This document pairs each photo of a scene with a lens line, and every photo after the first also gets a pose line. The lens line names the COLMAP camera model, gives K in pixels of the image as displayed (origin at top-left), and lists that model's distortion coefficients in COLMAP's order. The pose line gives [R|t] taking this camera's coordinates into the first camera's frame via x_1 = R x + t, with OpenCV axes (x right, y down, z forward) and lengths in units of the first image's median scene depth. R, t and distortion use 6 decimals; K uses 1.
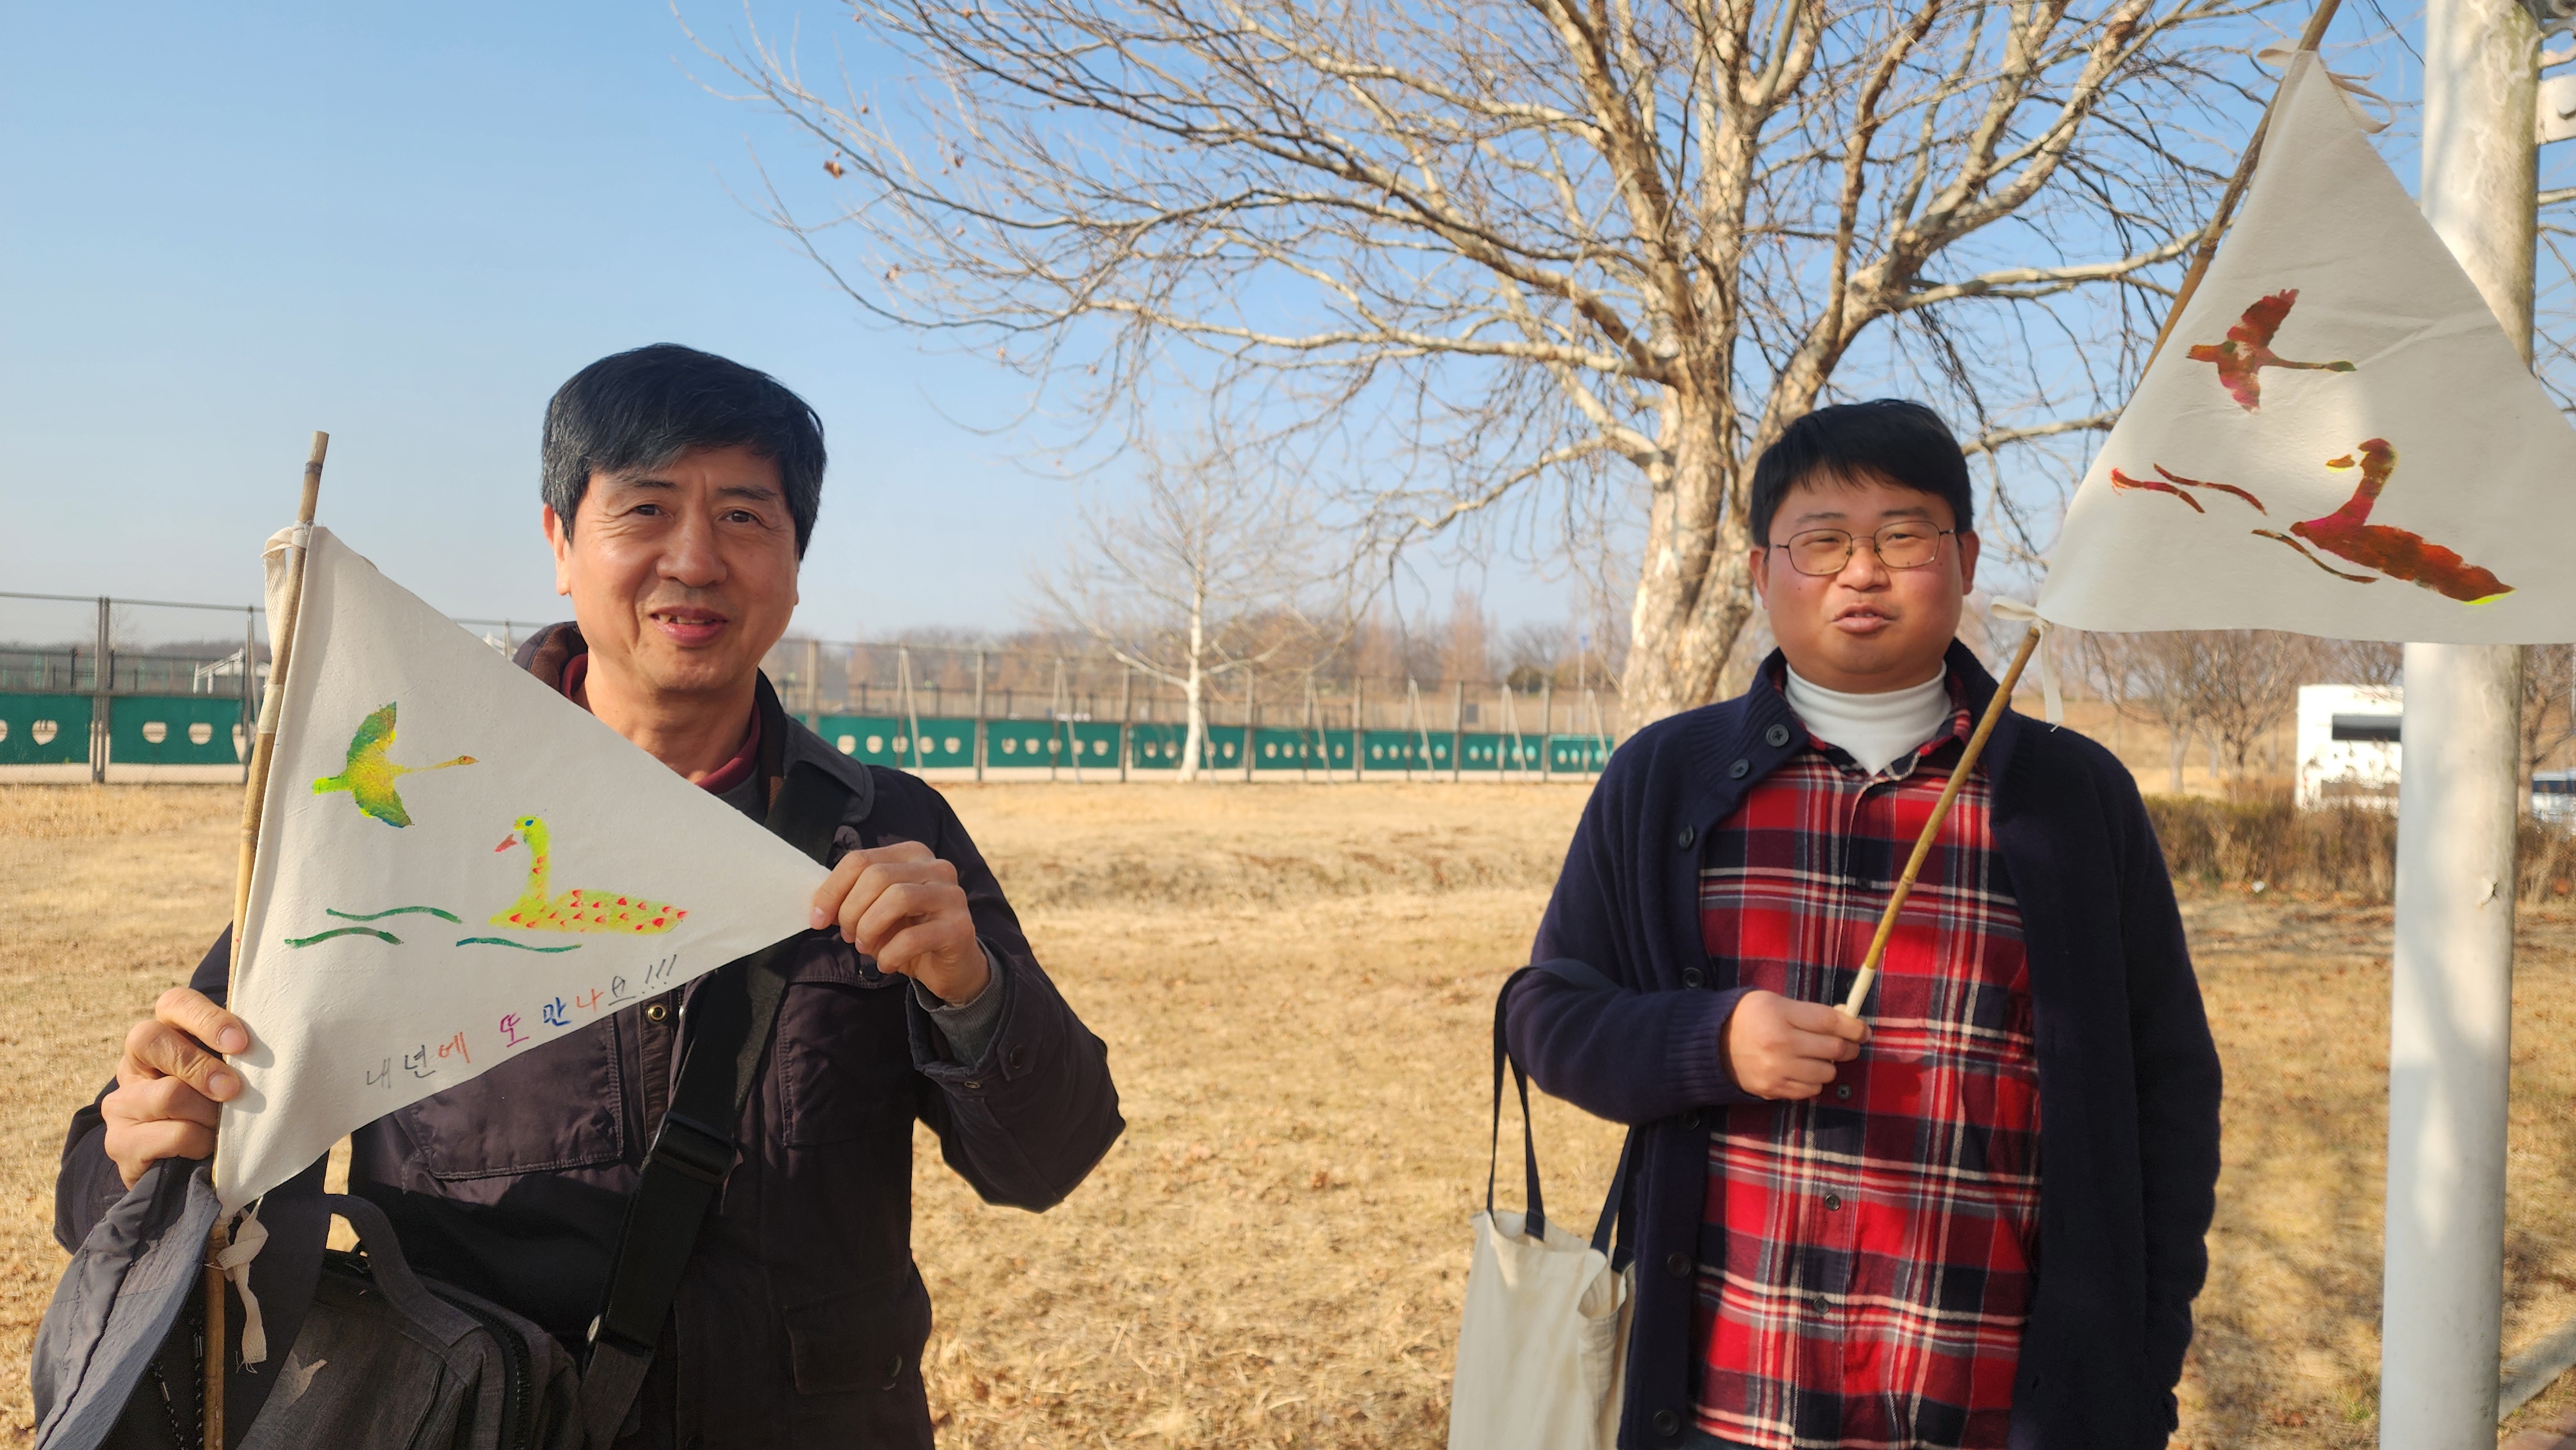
lens RADIAL K [[1744.3, 0, 1296.4], [0, 1744.3, 734.3], [0, 0, 1]] dist [0.070673, -0.060889]
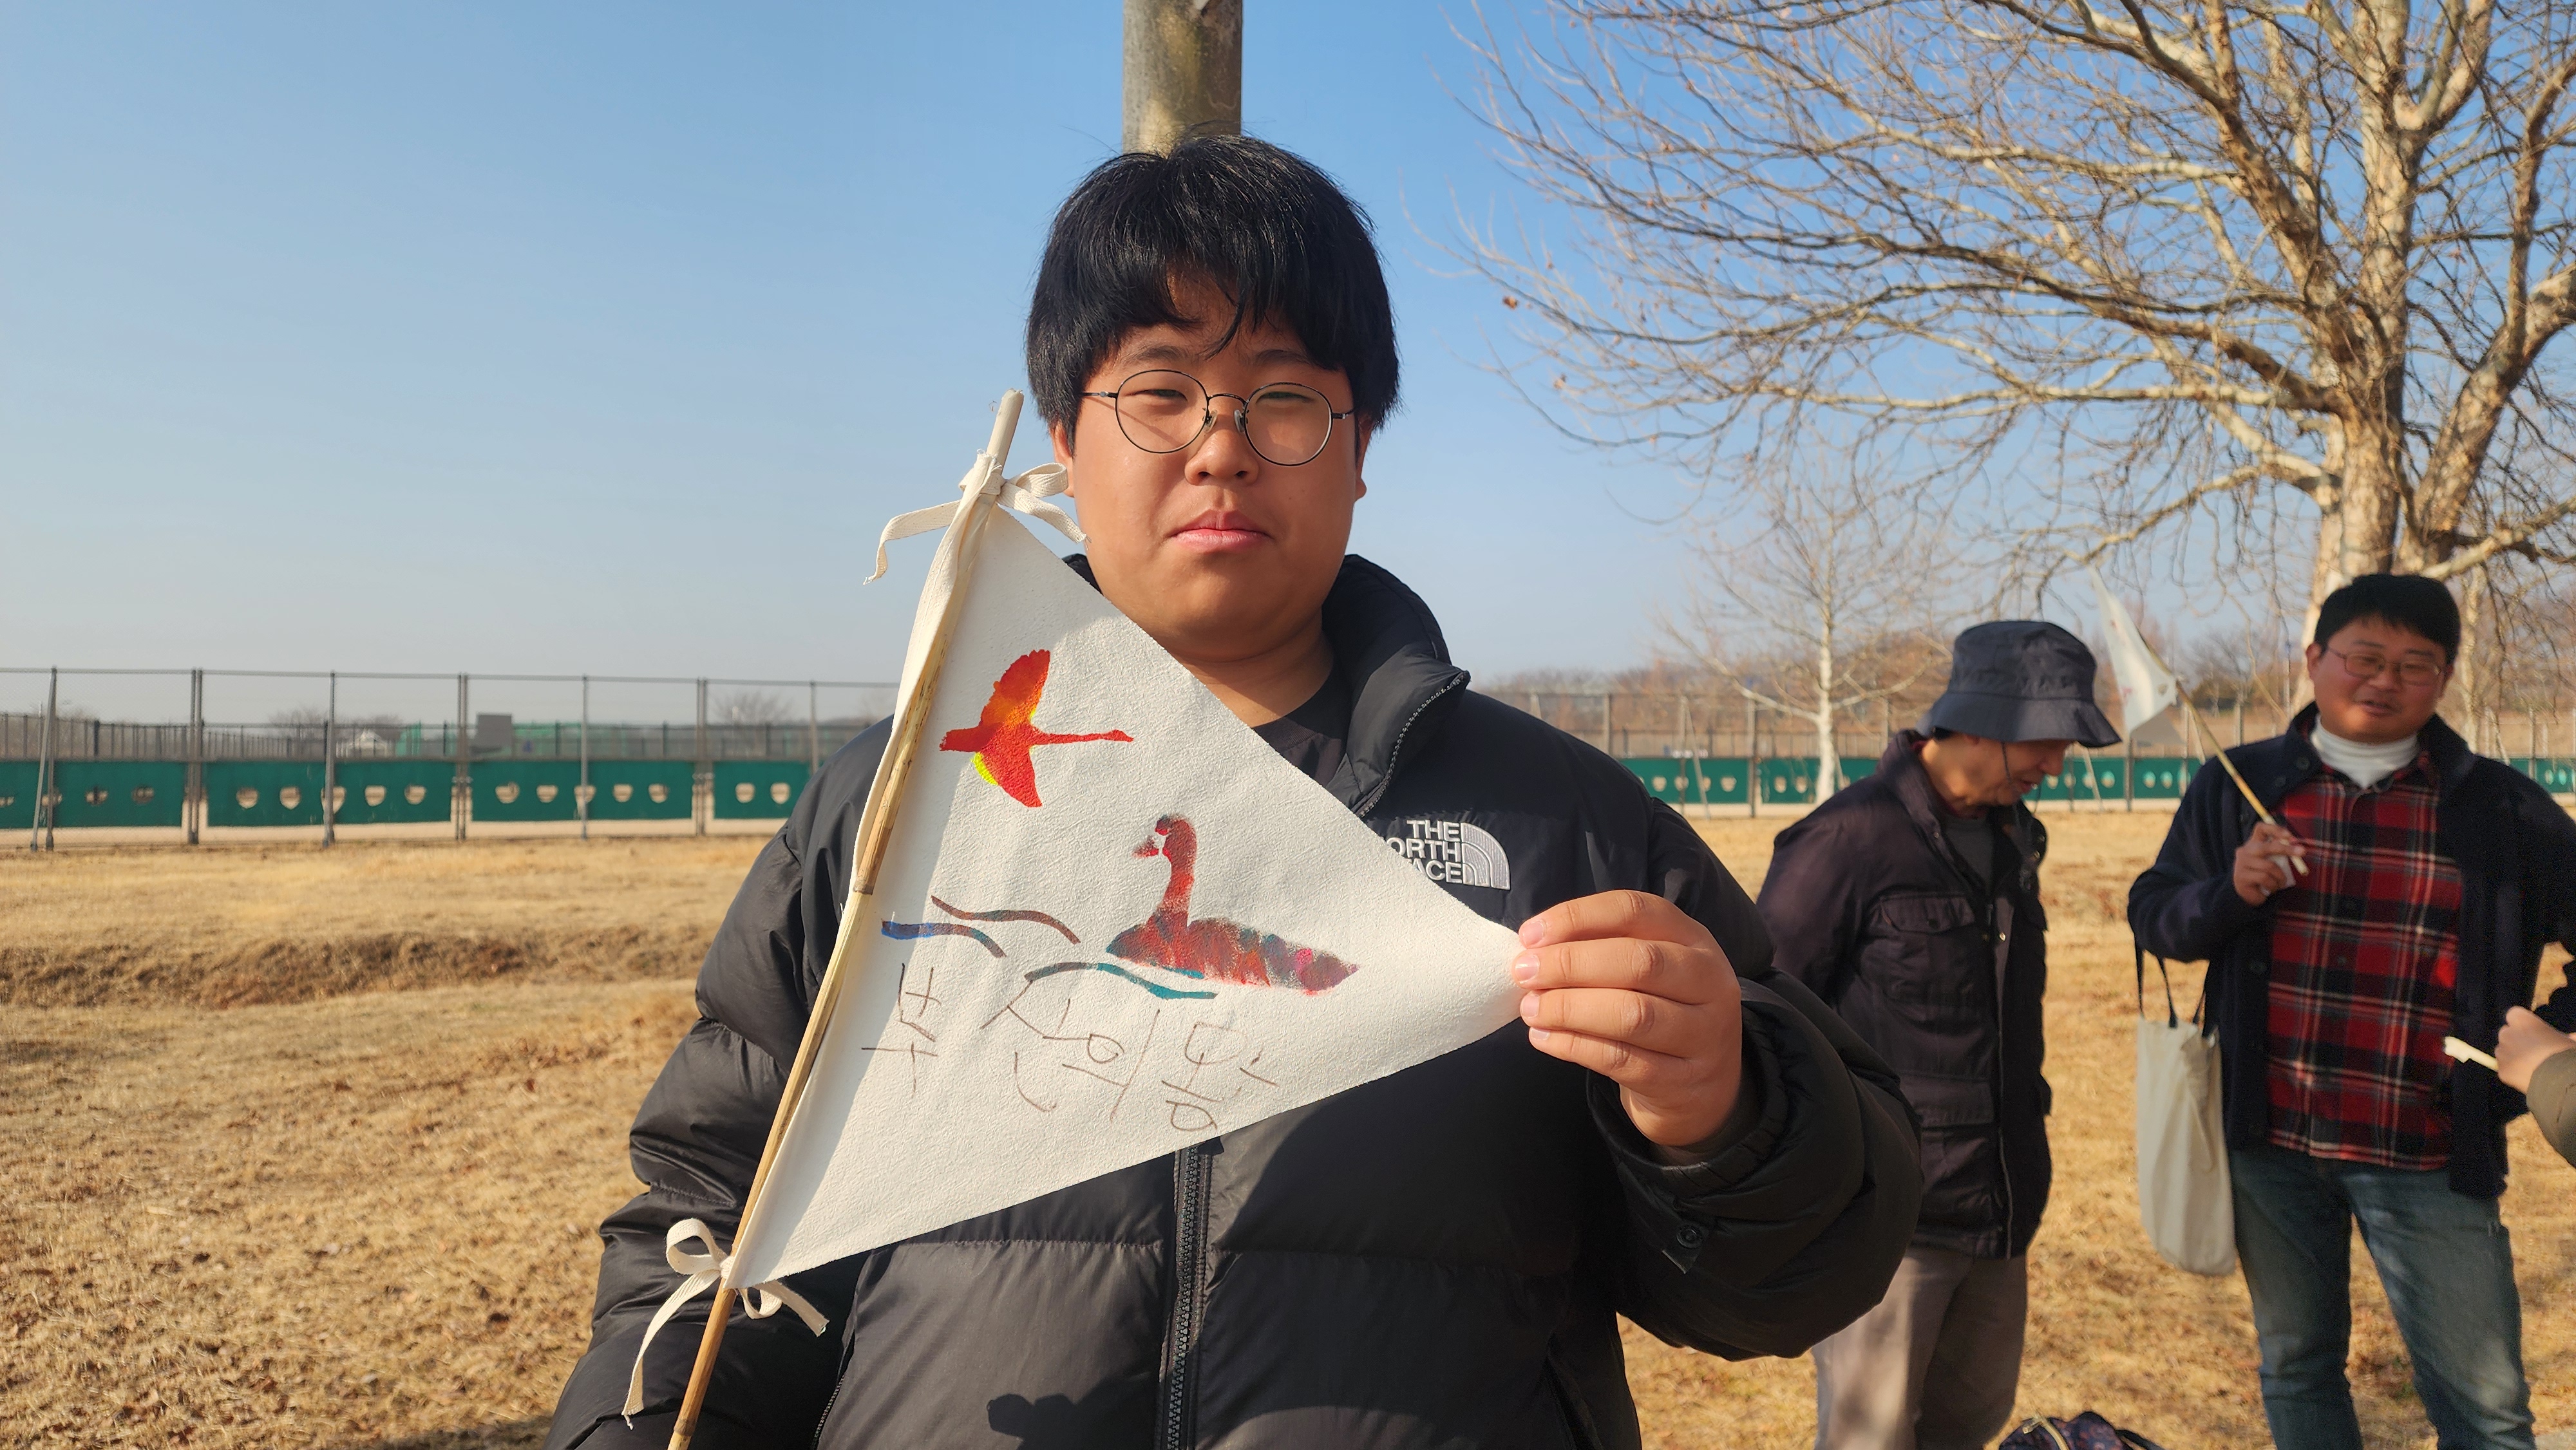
lens RADIAL K [[1744.3, 0, 1296.4], [0, 1744.3, 734.3], [0, 0, 1]] dist [0.070673, -0.060889]
pose [[0.939241, -0.038217, -0.341125, -0.006421], [0.030535, 0.999145, -0.027863, -0.001681], [0.341899, 0.015754, 0.939605, -0.156256]]
